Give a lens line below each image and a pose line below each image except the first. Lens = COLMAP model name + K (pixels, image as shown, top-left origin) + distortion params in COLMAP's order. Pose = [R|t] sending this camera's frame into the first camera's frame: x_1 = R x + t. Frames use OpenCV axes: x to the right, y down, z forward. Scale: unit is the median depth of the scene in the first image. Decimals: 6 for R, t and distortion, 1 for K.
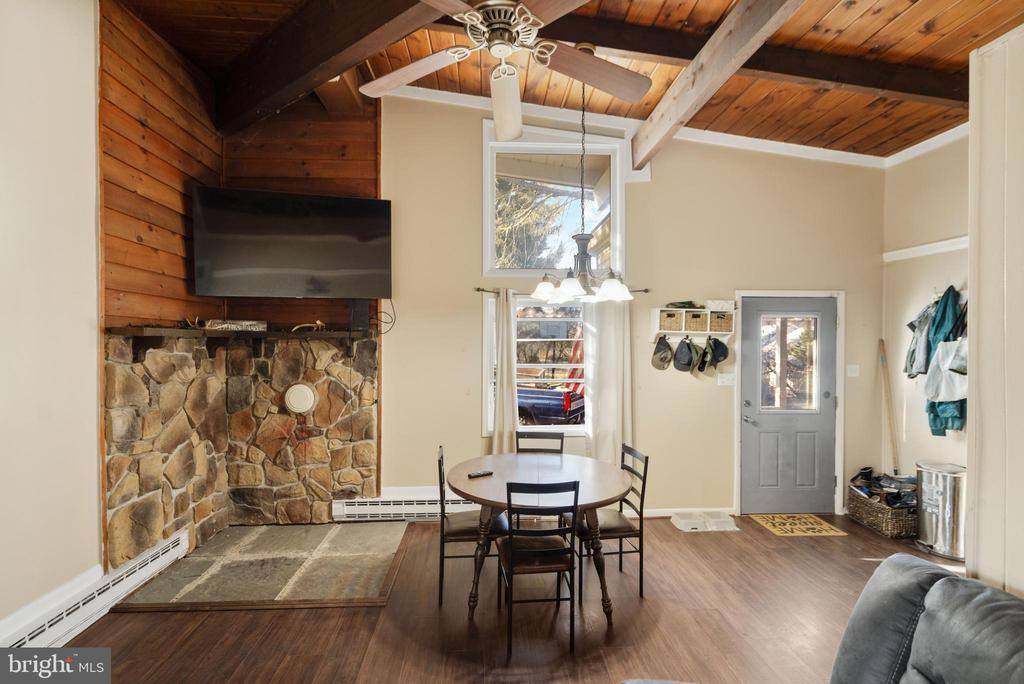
lens RADIAL K [[475.1, 0, 505.9], [0, 475.1, 348.4], [0, 0, 1]] dist [0.011631, 0.000442]
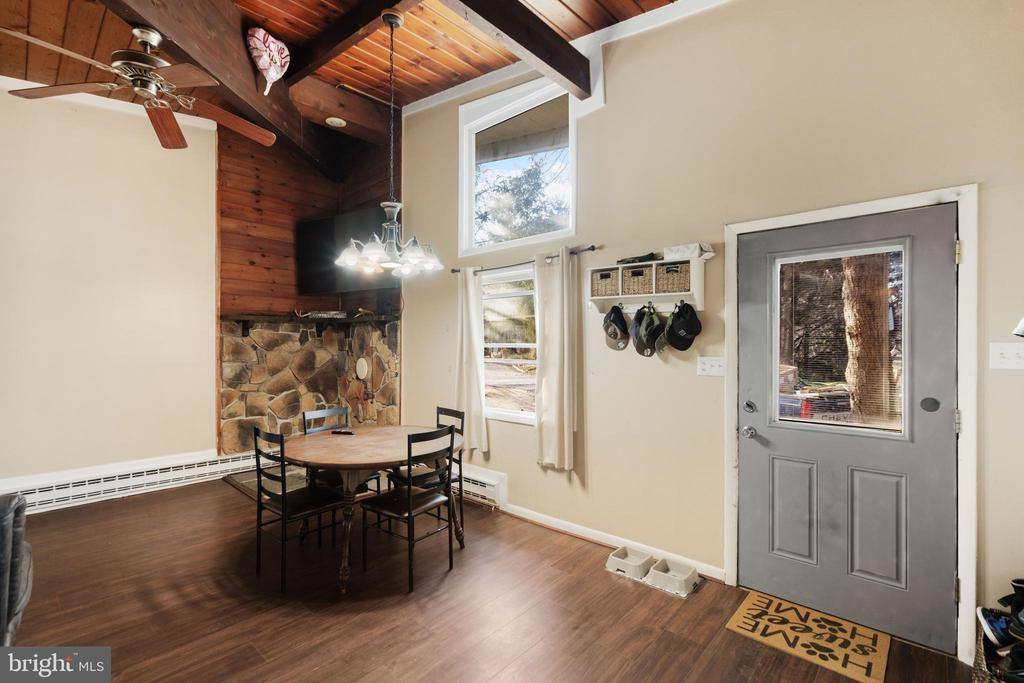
lens RADIAL K [[469.5, 0, 505.8], [0, 469.5, 345.1], [0, 0, 1]] dist [0.000367, 0.000468]
pose [[0.693557, 0.000018, -0.720402, 0.774175], [-0.011656, 0.999869, -0.011196, 0.050045], [0.720307, 0.016162, 0.693467, 0.380424]]
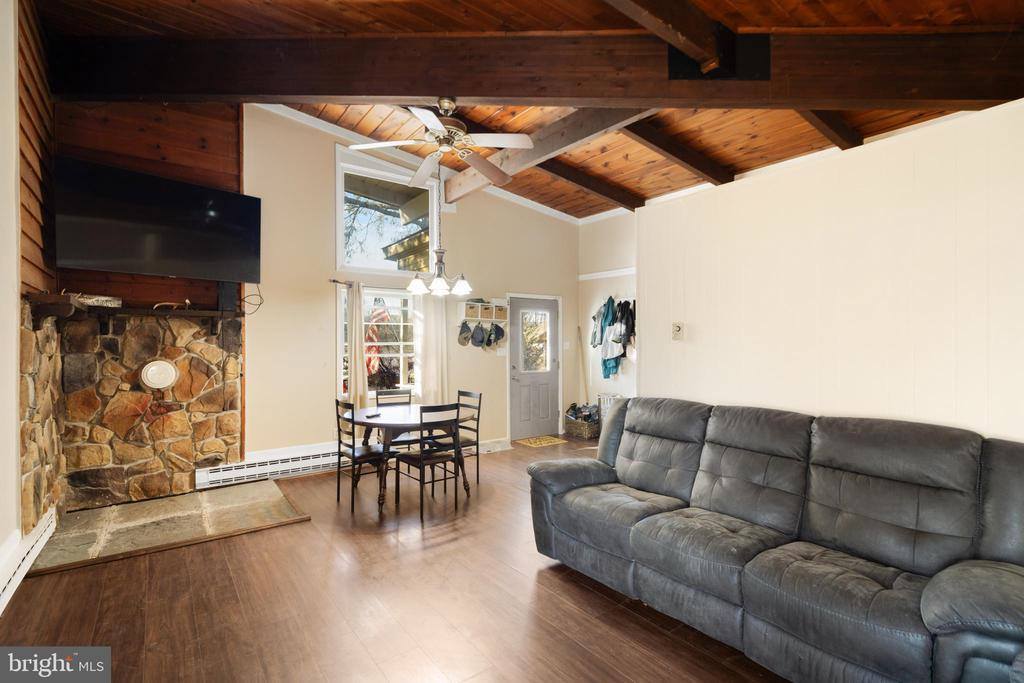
lens RADIAL K [[477.1, 0, 502.0], [0, 477.1, 342.1], [0, 0, 1]] dist [0.021071, 0.000343]
pose [[0.840482, -0.003434, 0.541828, -0.370858], [0.013446, 0.999804, -0.014521, 0.059760], [-0.541672, 0.019490, 0.840364, -0.276083]]
